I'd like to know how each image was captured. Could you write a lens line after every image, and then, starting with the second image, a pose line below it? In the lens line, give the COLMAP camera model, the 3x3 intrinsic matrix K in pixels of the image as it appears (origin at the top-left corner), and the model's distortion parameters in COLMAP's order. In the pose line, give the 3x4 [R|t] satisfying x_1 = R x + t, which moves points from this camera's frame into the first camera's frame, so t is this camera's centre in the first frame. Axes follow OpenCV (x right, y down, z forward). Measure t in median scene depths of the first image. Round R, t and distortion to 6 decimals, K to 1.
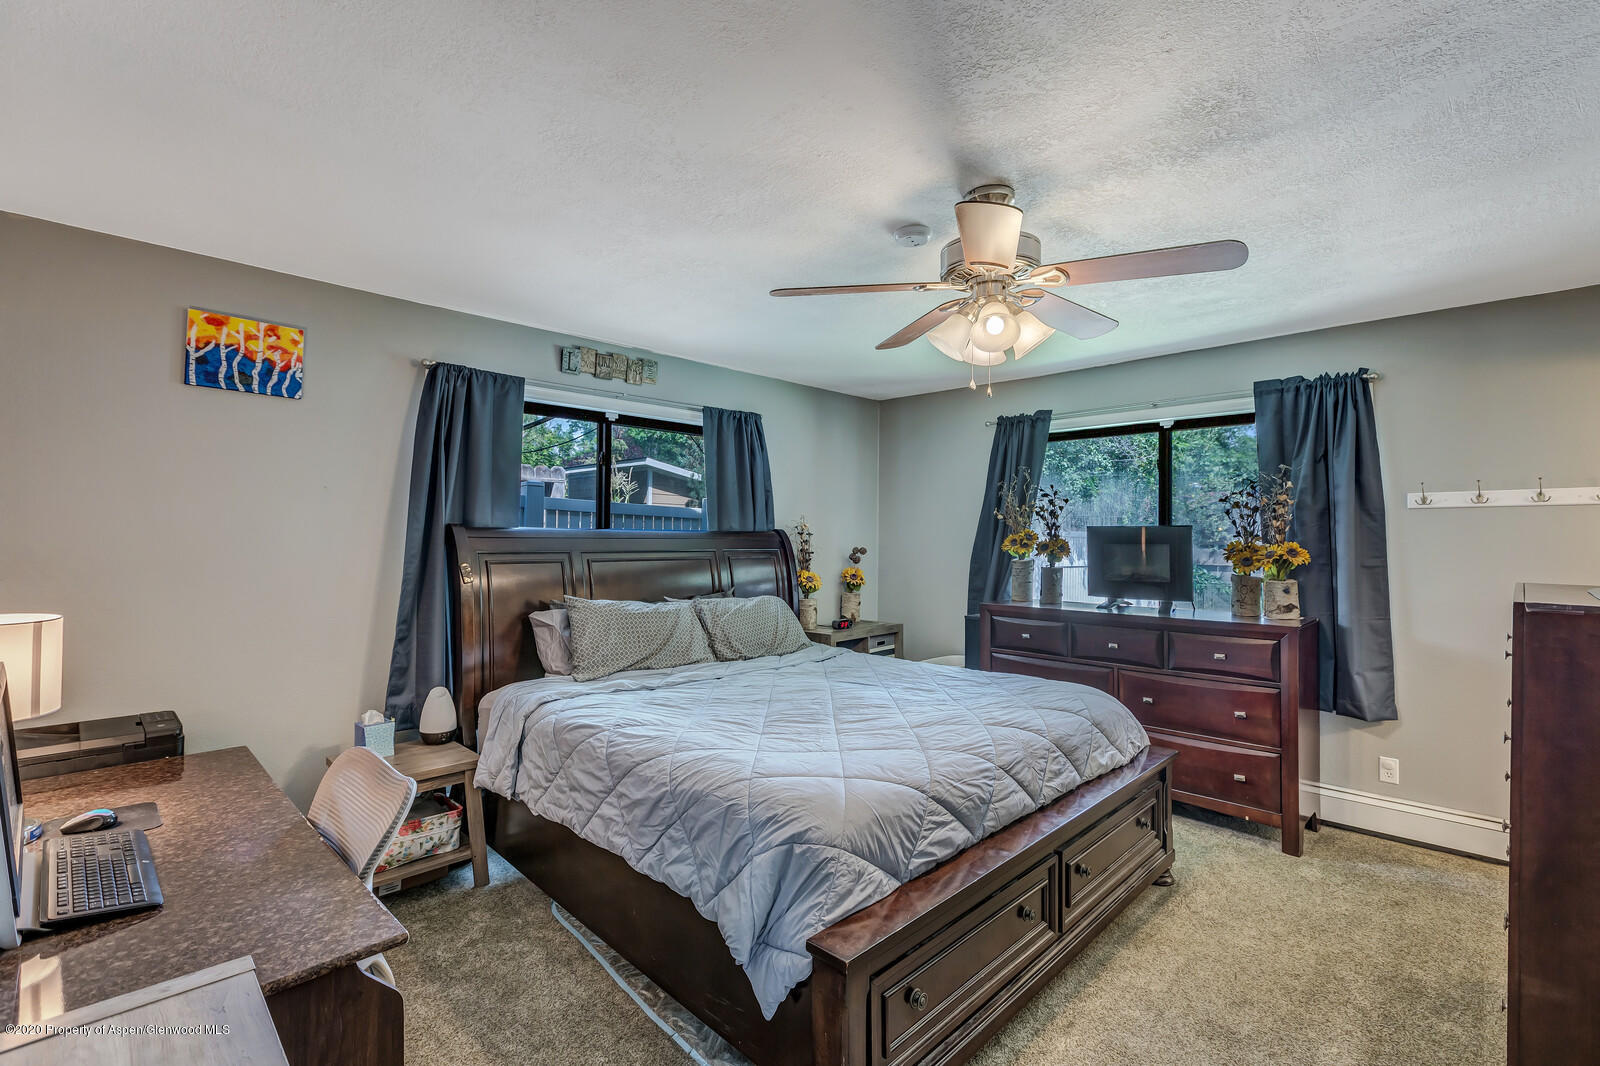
lens RADIAL K [[720.2, 0, 803.0], [0, 720.2, 500.9], [0, 0, 1]] dist [0.001177, 0.000116]
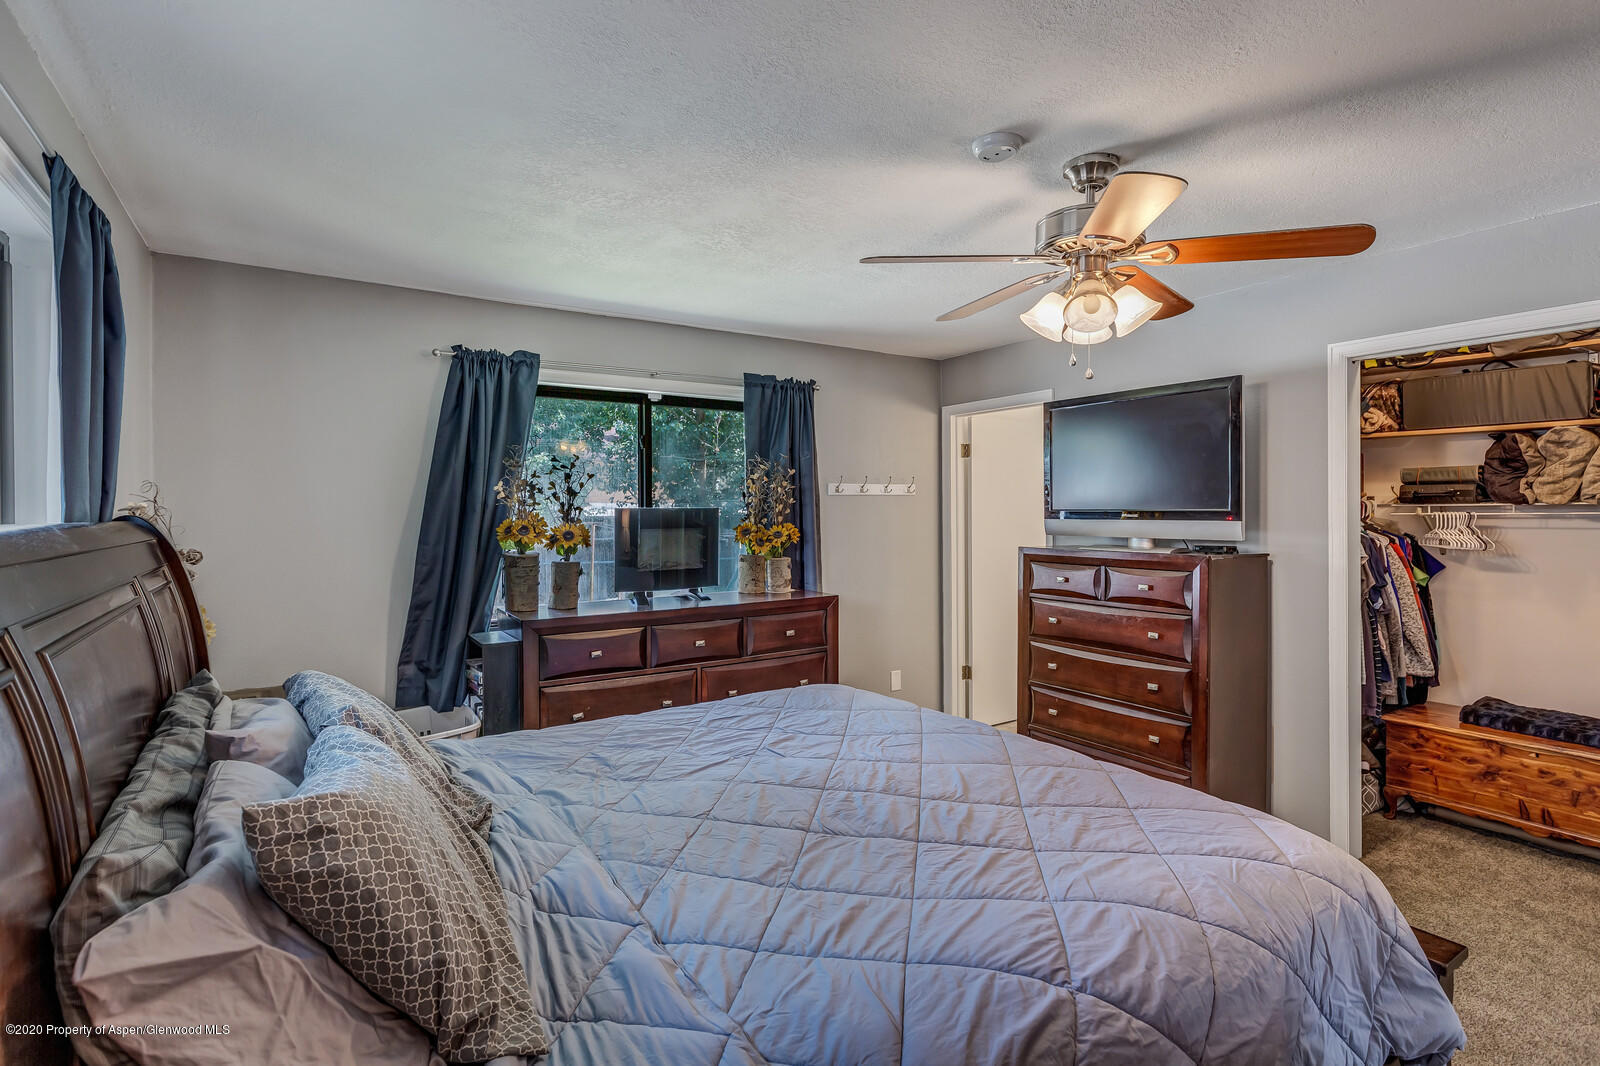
lens RADIAL K [[781.3, 0, 799.2], [0, 781.3, 503.6], [0, 0, 1]] dist [-0.000687, -0.000071]
pose [[0.218796, 0.003391, 0.975765, -0.445663], [-0.041888, 0.999105, 0.005920, 0.015765], [-0.974871, -0.042168, 0.218742, 0.621782]]
